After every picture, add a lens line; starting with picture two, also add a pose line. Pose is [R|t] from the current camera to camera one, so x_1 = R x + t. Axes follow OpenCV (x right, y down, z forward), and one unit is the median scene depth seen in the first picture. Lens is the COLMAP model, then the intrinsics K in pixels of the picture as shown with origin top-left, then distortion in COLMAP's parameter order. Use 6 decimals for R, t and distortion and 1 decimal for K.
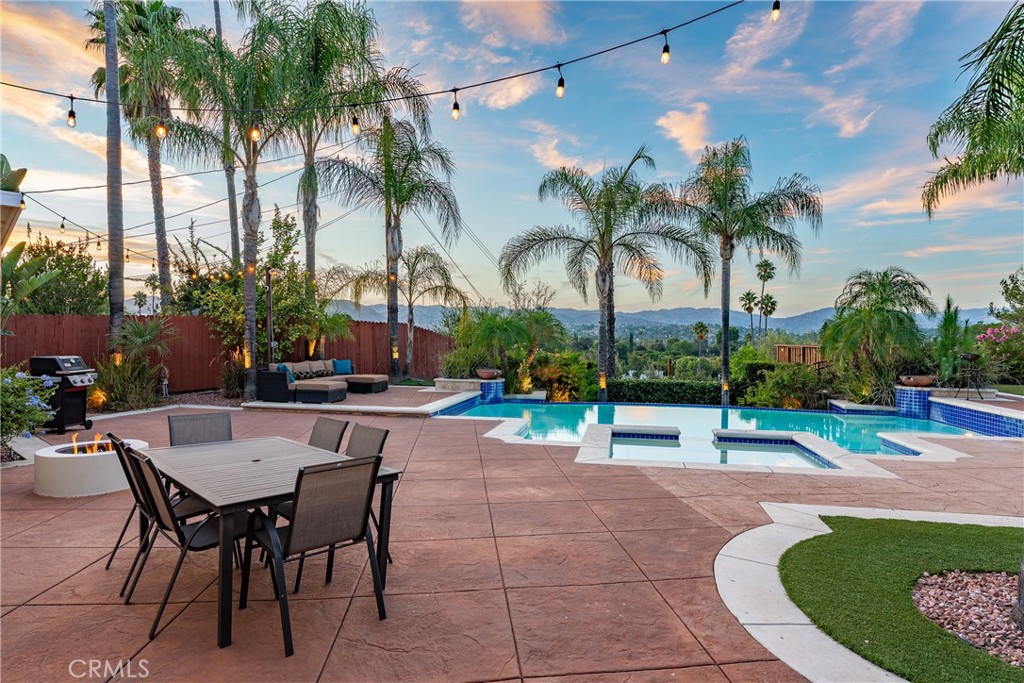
lens RADIAL K [[564.1, 0, 512.0], [0, 564.1, 341.5], [0, 0, 1]] dist [0.001163, 0.000553]
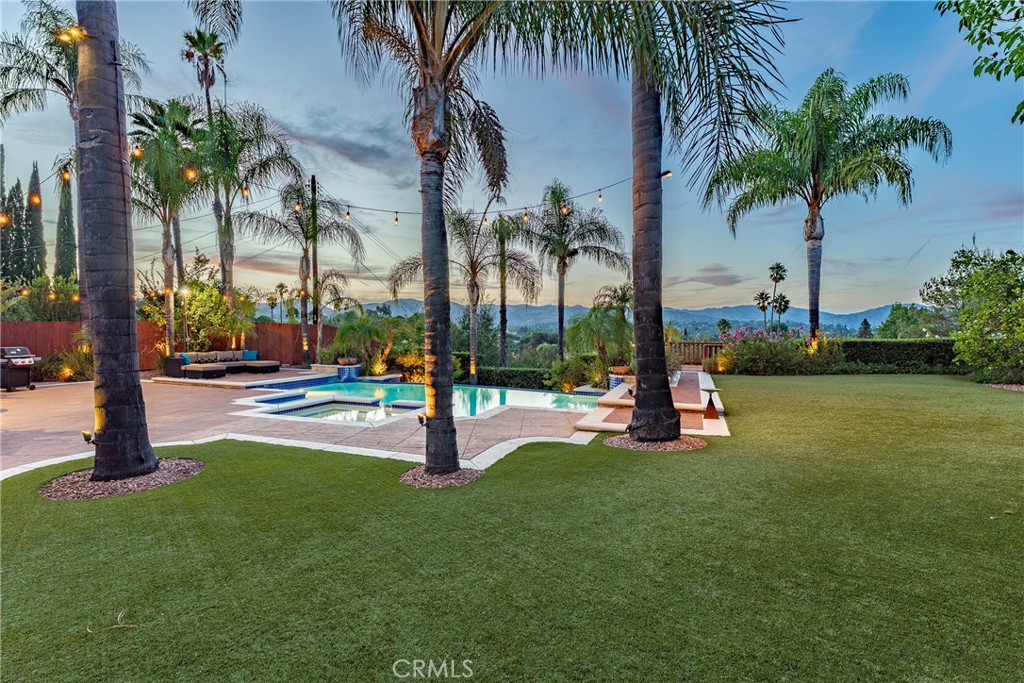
lens RADIAL K [[484.7, 0, 512.0], [0, 484.7, 341.5], [0, 0, 1]] dist [0.024930, -0.000017]
pose [[0.986906, 0.005320, -0.161206, 0.489253], [-0.003404, 0.999920, 0.012164, -0.007482], [0.161258, -0.011456, 0.986846, -0.115743]]
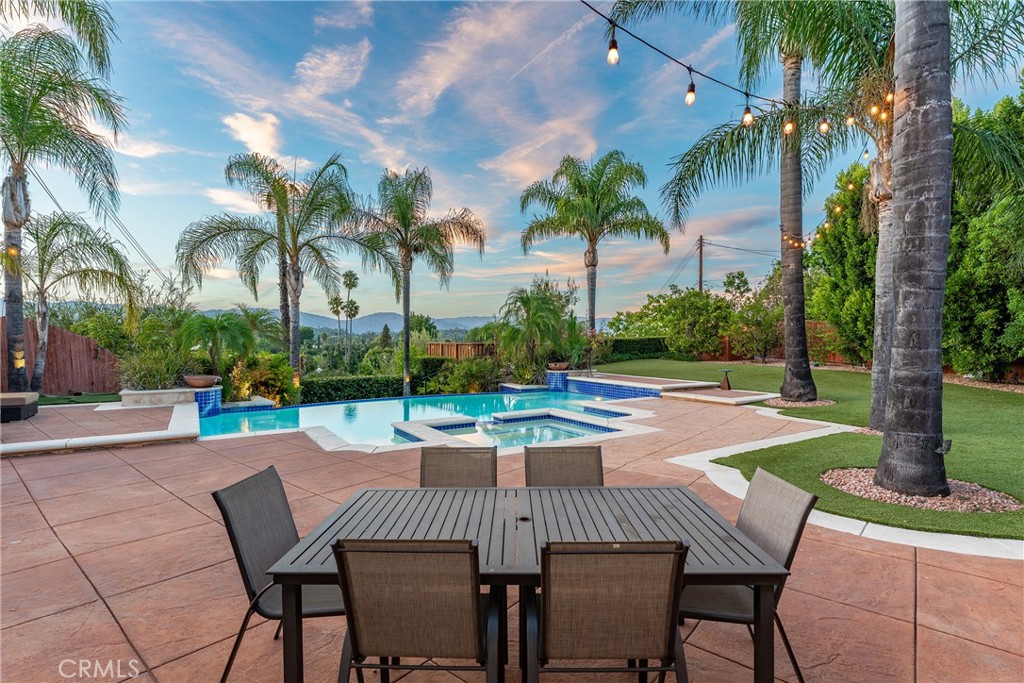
lens RADIAL K [[494.3, 0, 513.4], [0, 494.3, 352.6], [0, 0, 1]] dist [0.041946, -0.026157]
pose [[0.711605, -0.024444, 0.702155, -0.203384], [0.006502, 0.999581, 0.028209, -0.002635], [-0.702550, -0.015508, 0.711465, 0.124735]]
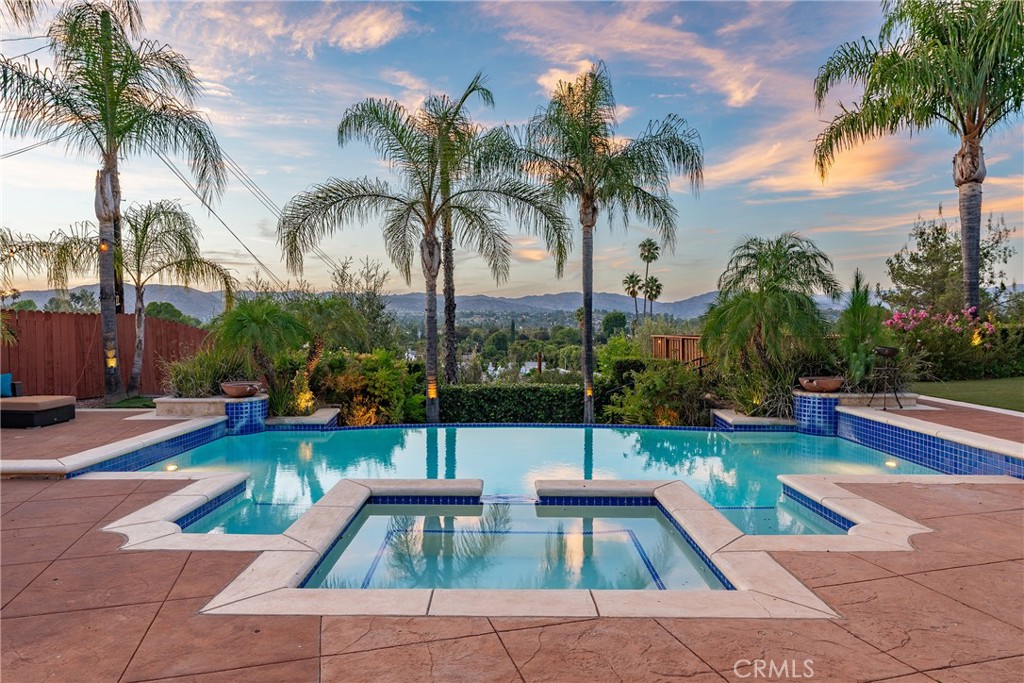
lens RADIAL K [[630.4, 0, 482.2], [0, 630.4, 338.2], [0, 0, 1]] dist [0.004327, 0.003743]
pose [[0.987601, -0.017879, 0.155962, 0.109862], [0.016120, 0.999791, 0.012538, -0.006881], [-0.156154, -0.009869, 0.987683, 0.184972]]
